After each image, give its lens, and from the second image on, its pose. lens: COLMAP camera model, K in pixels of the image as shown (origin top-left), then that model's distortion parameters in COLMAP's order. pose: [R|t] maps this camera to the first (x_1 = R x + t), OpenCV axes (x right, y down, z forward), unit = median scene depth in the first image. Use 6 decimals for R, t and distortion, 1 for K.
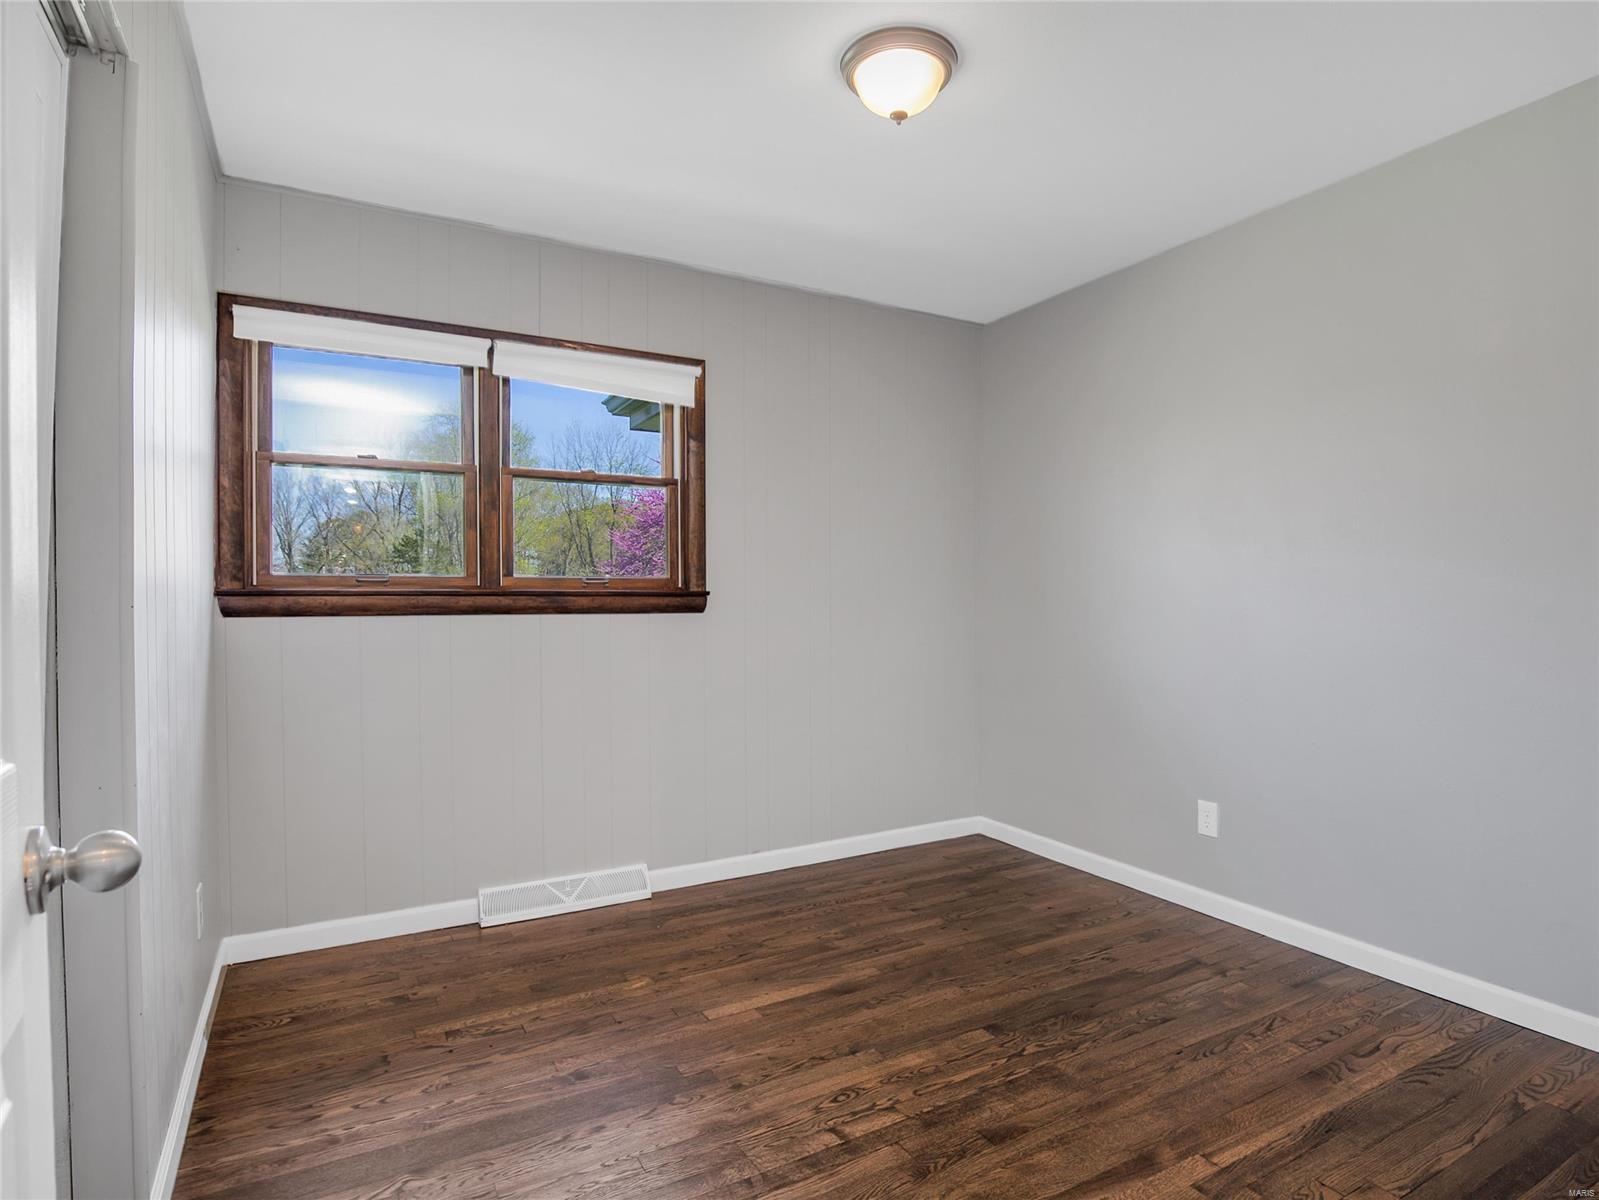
lens RADIAL K [[864.2, 0, 799.5], [0, 864.2, 600.0], [0, 0, 1]] dist [0.000013, 0.000016]
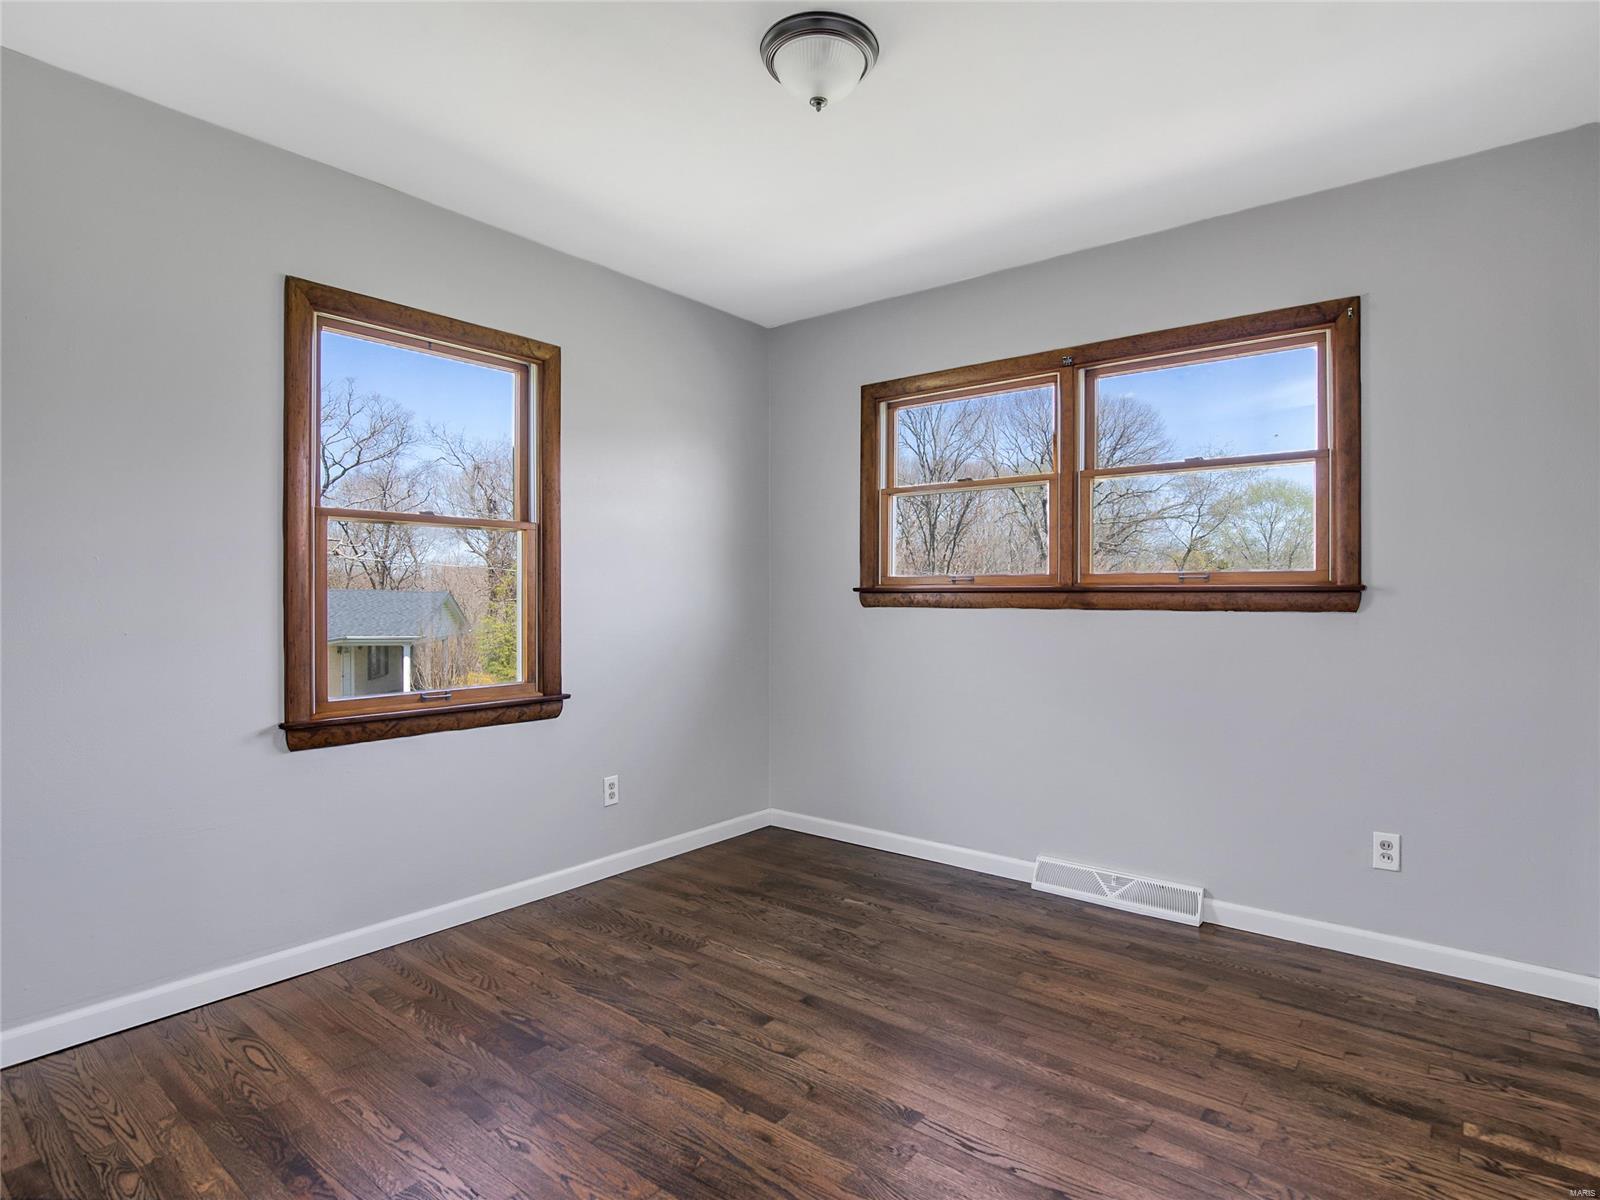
lens RADIAL K [[876.5, 0, 800.0], [0, 876.5, 600.0], [0, 0, 1]] dist [-0.002398, -0.000668]
pose [[0.376009, 0.013289, -0.926521, 0.532541], [-0.003656, 0.999911, 0.012858, -0.007763], [0.926609, -0.001447, 0.376024, 0.279355]]
